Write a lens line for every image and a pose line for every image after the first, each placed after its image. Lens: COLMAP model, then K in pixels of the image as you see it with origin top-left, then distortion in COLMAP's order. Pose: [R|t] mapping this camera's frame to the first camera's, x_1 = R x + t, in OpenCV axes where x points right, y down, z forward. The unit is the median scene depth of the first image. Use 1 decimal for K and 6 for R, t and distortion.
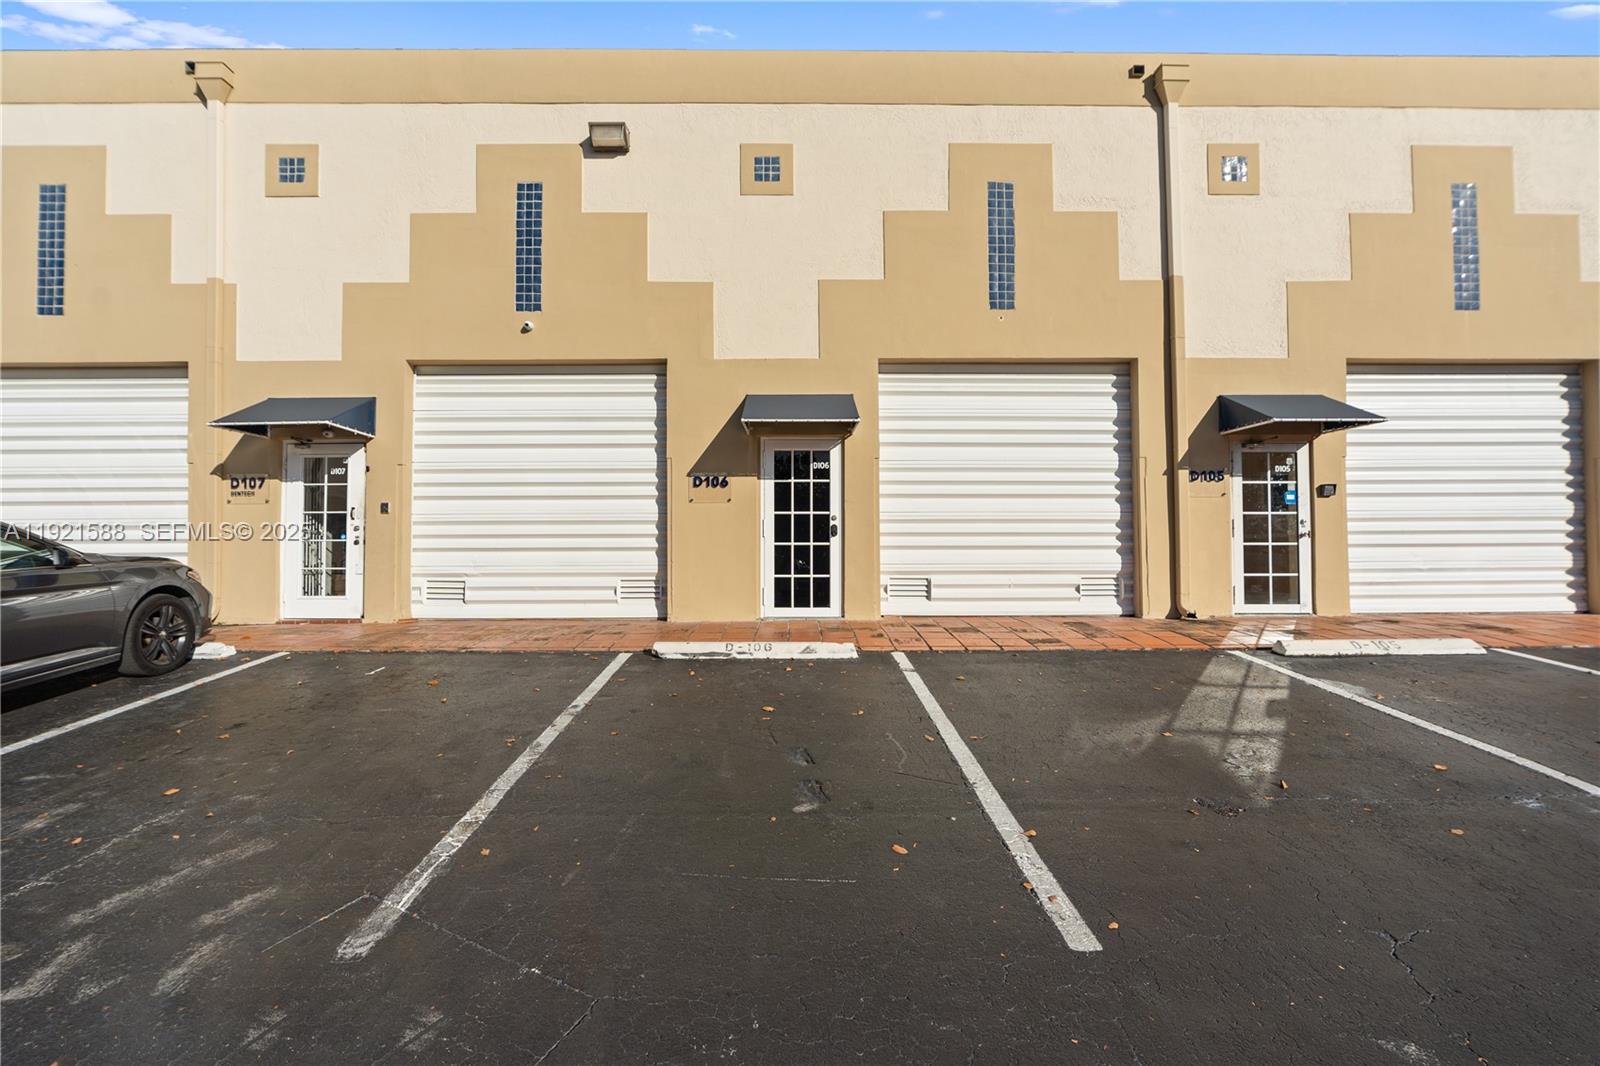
lens RADIAL K [[712.3, 0, 797.6], [0, 712.3, 536.1], [0, 0, 1]] dist [-0.004305, 0.000602]
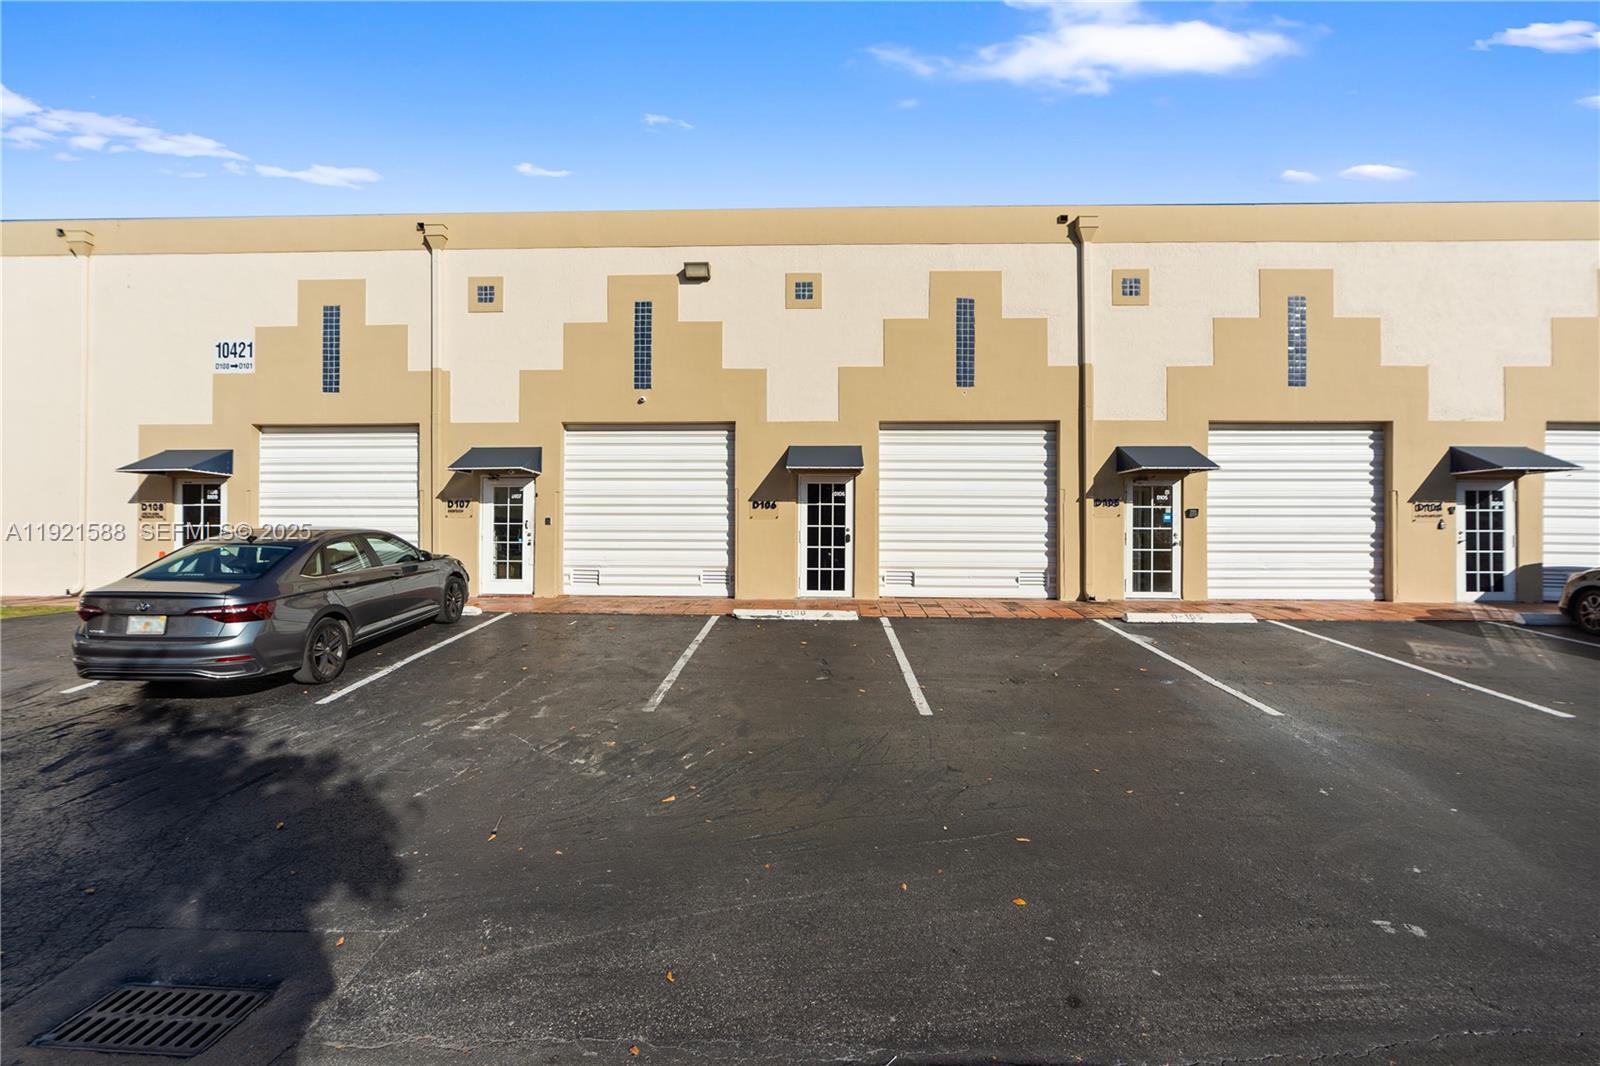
lens RADIAL K [[712.3, 0, 797.6], [0, 712.3, 536.1], [0, 0, 1]] dist [-0.004305, 0.000602]
pose [[0.999016, 0.007691, -0.043677, 0.011742], [-0.007133, 0.999891, 0.012914, -0.030686], [0.043771, -0.012590, 0.998962, -0.470707]]
